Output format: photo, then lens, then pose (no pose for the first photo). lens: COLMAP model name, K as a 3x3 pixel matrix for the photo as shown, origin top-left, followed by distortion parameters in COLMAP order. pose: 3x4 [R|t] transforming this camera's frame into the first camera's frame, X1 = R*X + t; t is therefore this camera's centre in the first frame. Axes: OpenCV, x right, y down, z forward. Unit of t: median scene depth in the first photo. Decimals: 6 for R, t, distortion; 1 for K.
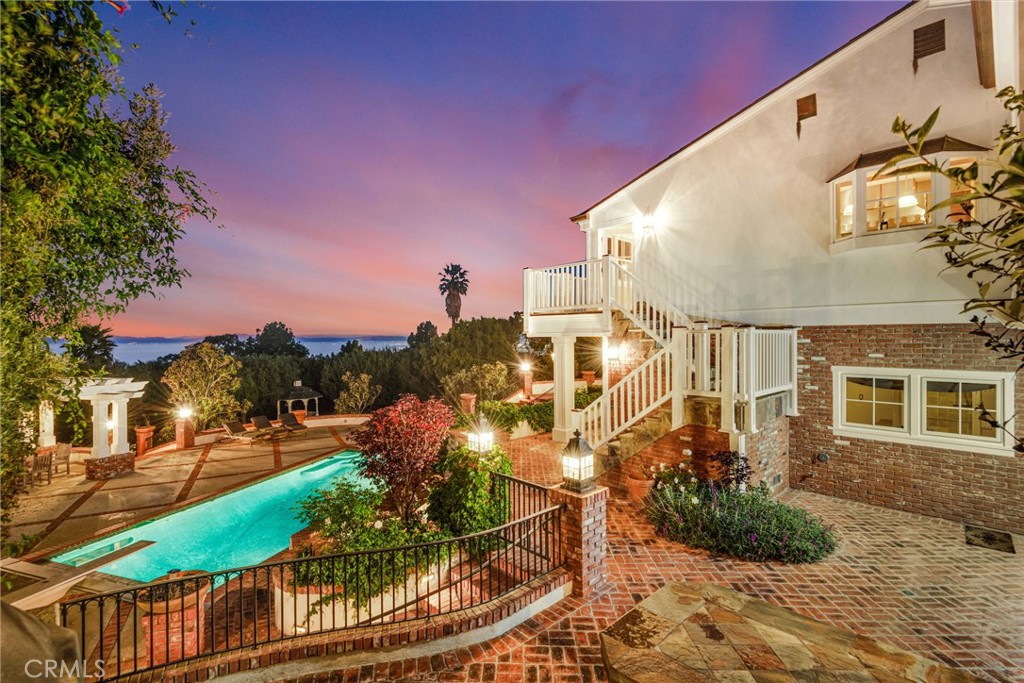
lens RADIAL K [[464.4, 0, 512.0], [0, 464.4, 341.5], [0, 0, 1]] dist [-0.001089, -0.013606]
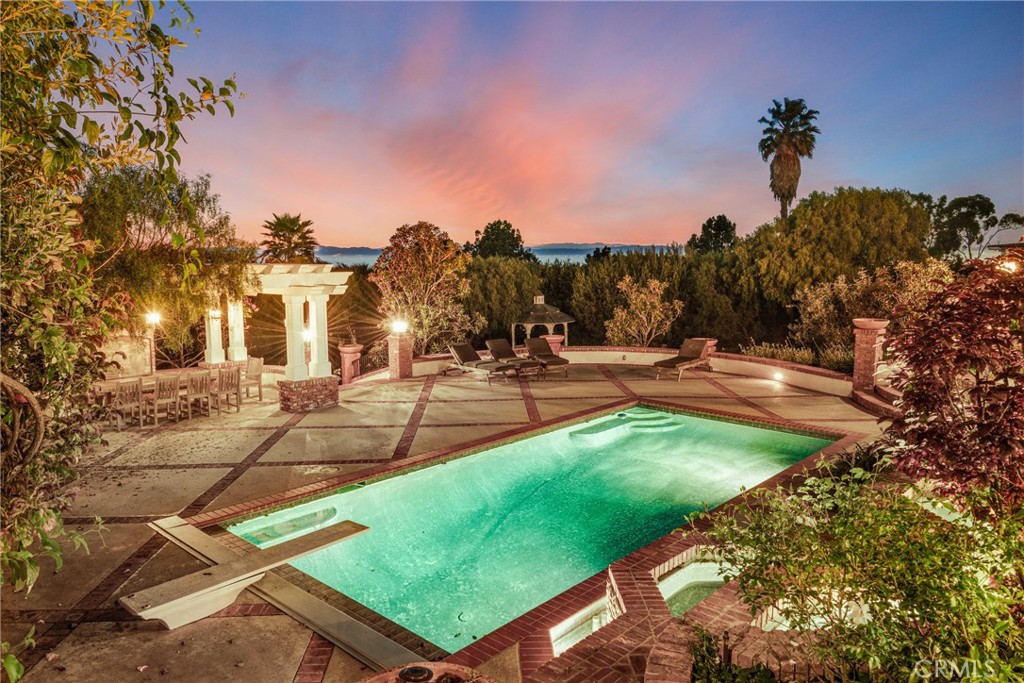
lens RADIAL K [[711.5, 0, 511.2], [0, 711.5, 364.6], [0, 0, 1]] dist [-0.004573, -0.002331]
pose [[0.900010, 0.071708, -0.429930, -0.130313], [-0.003875, 0.987652, 0.156618, 0.051845], [0.435852, -0.139292, 0.889174, 0.168144]]
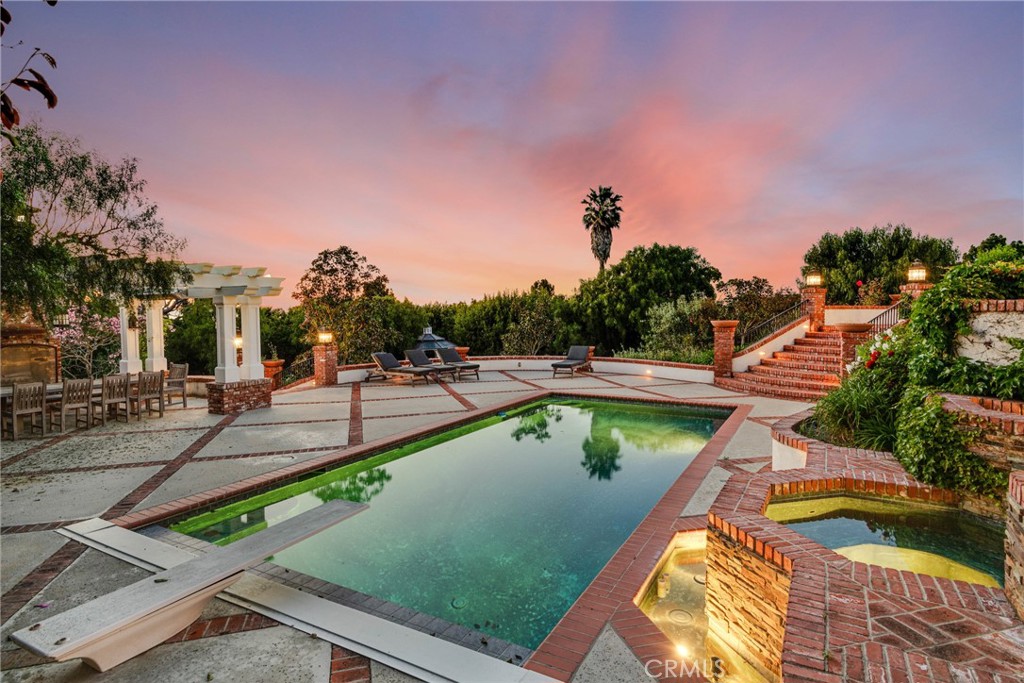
lens RADIAL K [[544.0, 0, 513.2], [0, 544.0, 349.9], [0, 0, 1]] dist [0.028245, -0.023923]
pose [[0.976778, 0.016778, -0.213596, -0.253584], [-0.000891, 0.997239, 0.074258, 0.117339], [0.214253, -0.072343, 0.974096, 0.248955]]
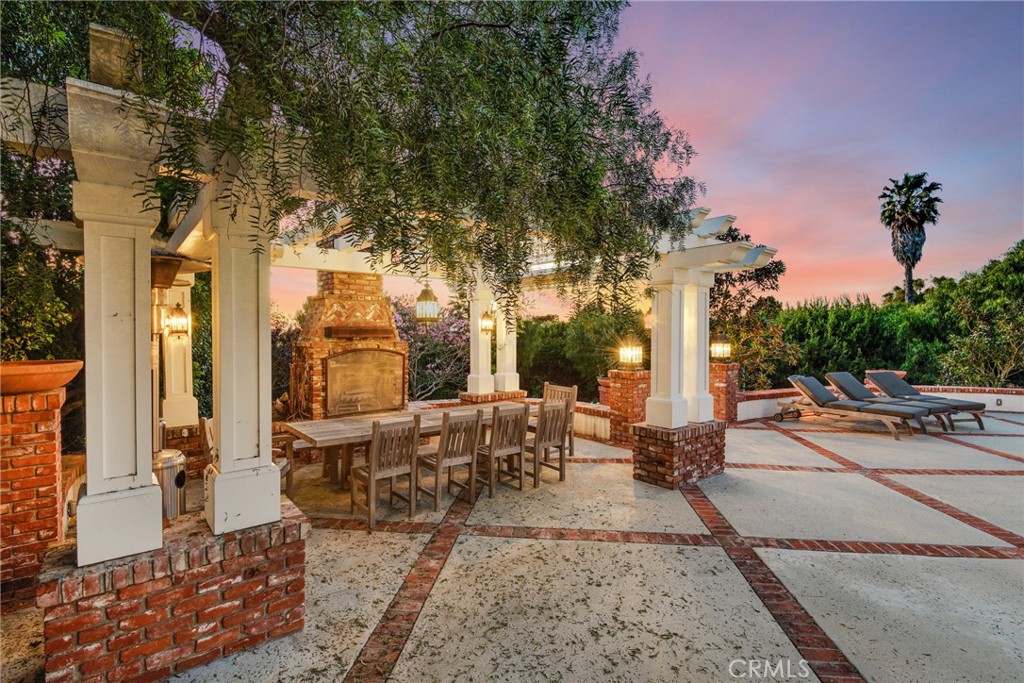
lens RADIAL K [[490.9, 0, 512.0], [0, 490.9, 341.5], [0, 0, 1]] dist [0.021030, -0.000230]
pose [[0.822921, 0.020976, -0.567768, -0.629439], [-0.006228, 0.999591, 0.027902, 0.141239], [0.568121, -0.019425, 0.822716, 0.487749]]
